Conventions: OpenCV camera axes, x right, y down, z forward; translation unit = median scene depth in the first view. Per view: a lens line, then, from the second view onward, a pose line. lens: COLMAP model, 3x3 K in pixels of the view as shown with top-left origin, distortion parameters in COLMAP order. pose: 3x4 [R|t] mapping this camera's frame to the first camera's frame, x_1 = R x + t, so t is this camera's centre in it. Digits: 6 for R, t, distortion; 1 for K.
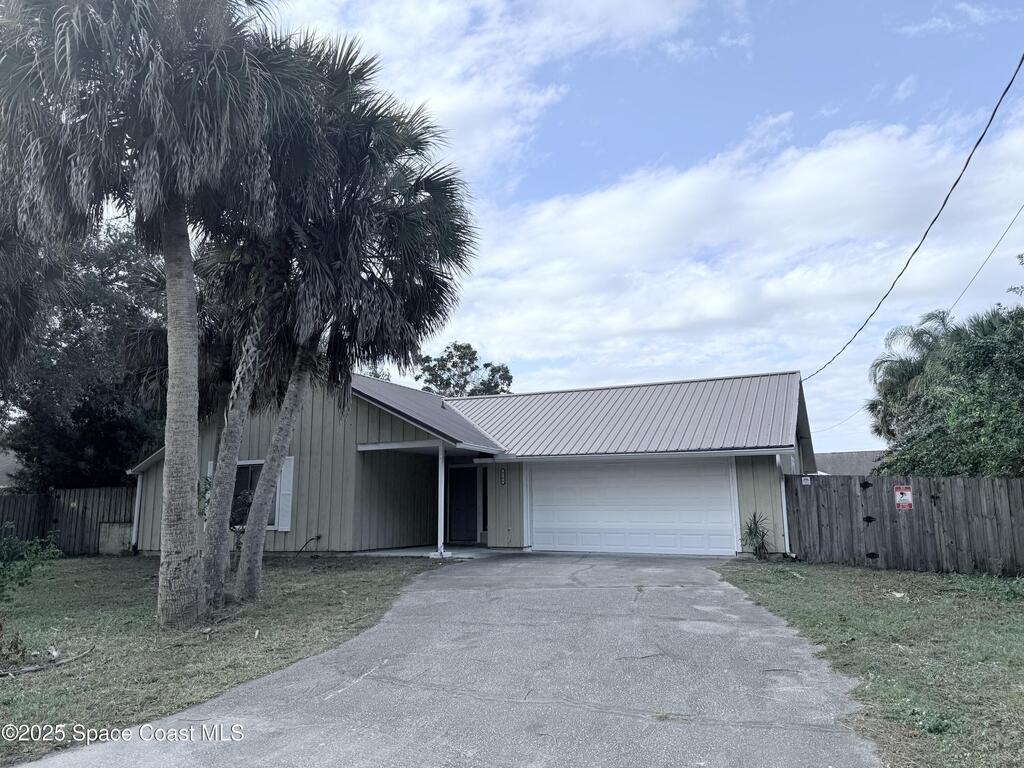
lens RADIAL K [[767.8, 0, 512.0], [0, 767.8, 384.0], [0, 0, 1]] dist [0.058831, -0.121142]
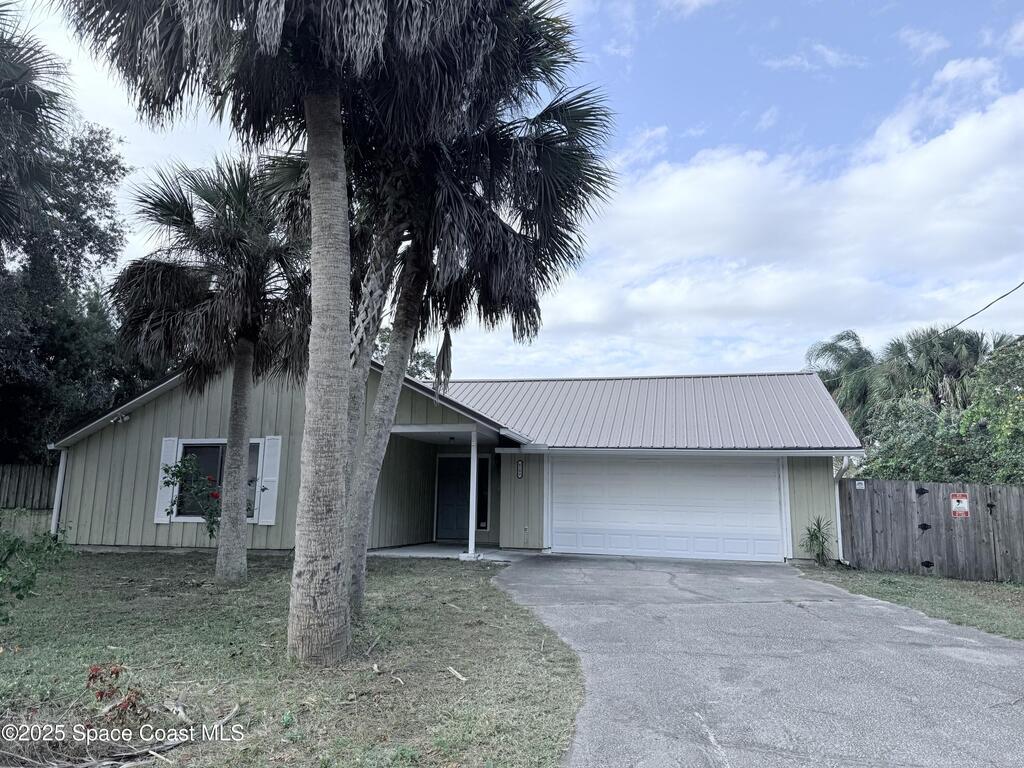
lens RADIAL K [[767.8, 0, 512.0], [0, 767.8, 384.0], [0, 0, 1]] dist [0.058831, -0.121142]
pose [[0.979133, 0.057361, 0.194958, -0.207361], [-0.058496, 0.998288, 0.000060, 0.023087], [-0.194621, -0.011463, 0.980812, 0.132429]]
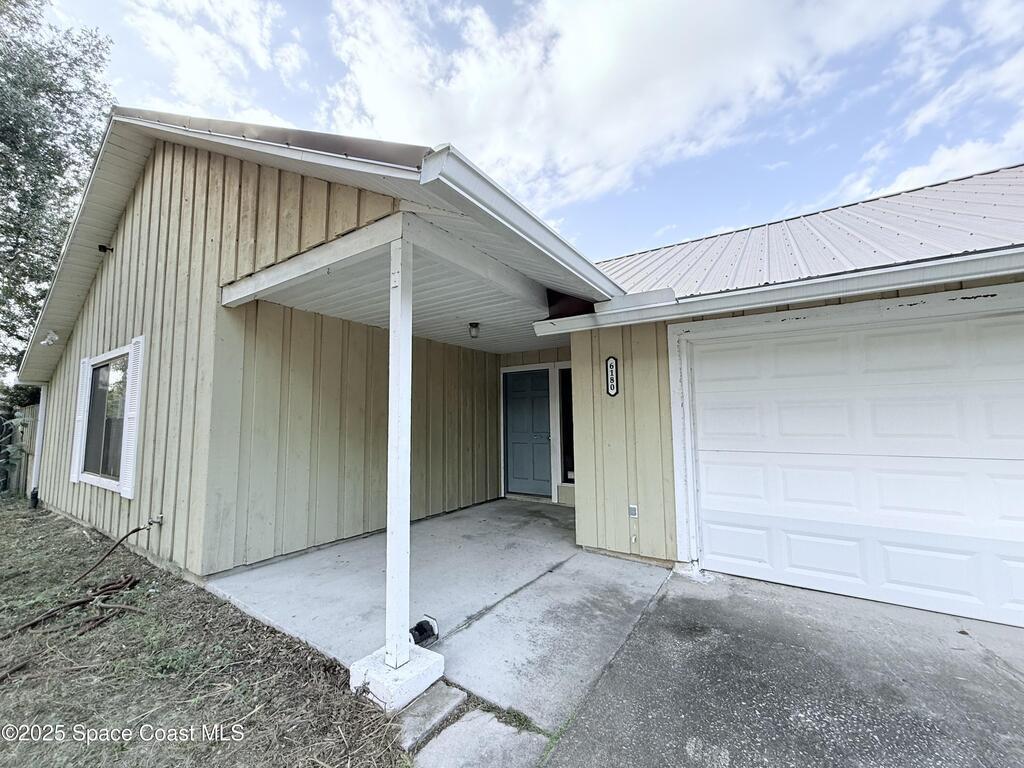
lens RADIAL K [[409.2, 0, 508.1], [0, 409.2, 384.7], [0, 0, 1]] dist [0.001135, -0.000321]
pose [[0.987919, -0.013871, -0.154347, -0.033529], [0.025938, 0.996737, 0.076443, 0.111342], [0.152783, -0.079523, 0.985055, 0.808595]]
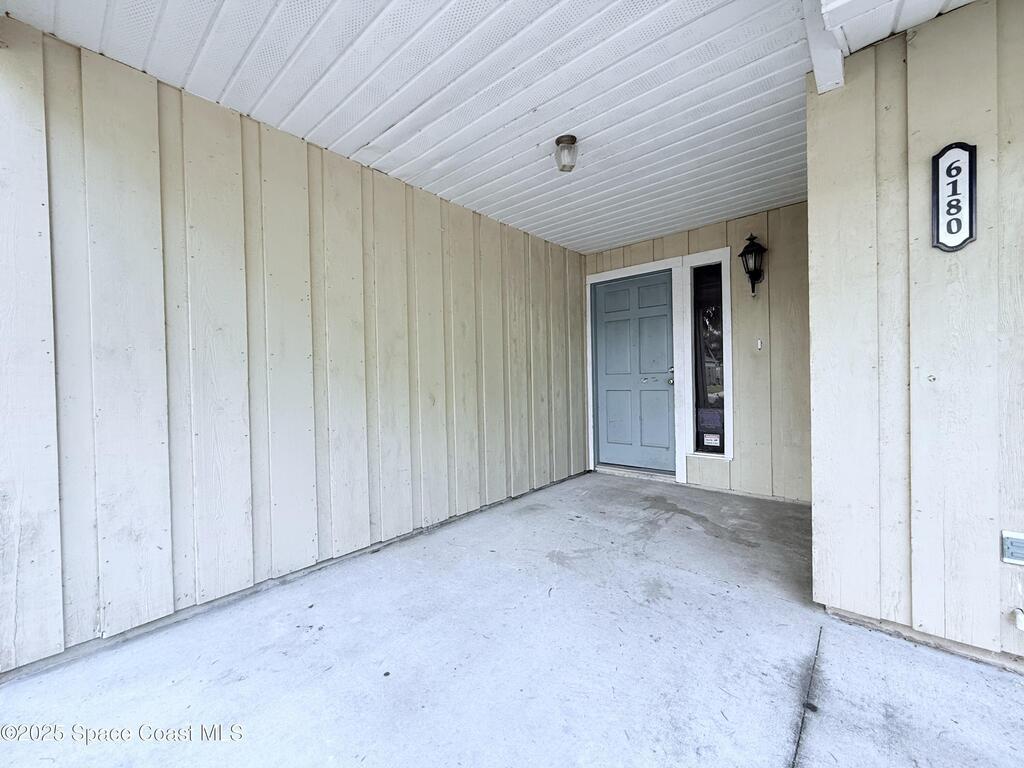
lens RADIAL K [[409.2, 0, 508.1], [0, 409.2, 384.7], [0, 0, 1]] dist [0.001135, -0.000321]
pose [[0.961271, -0.007095, -0.275515, -0.076144], [0.057920, 0.982545, 0.176780, 0.142209], [0.269451, -0.185891, 0.944902, 0.922801]]
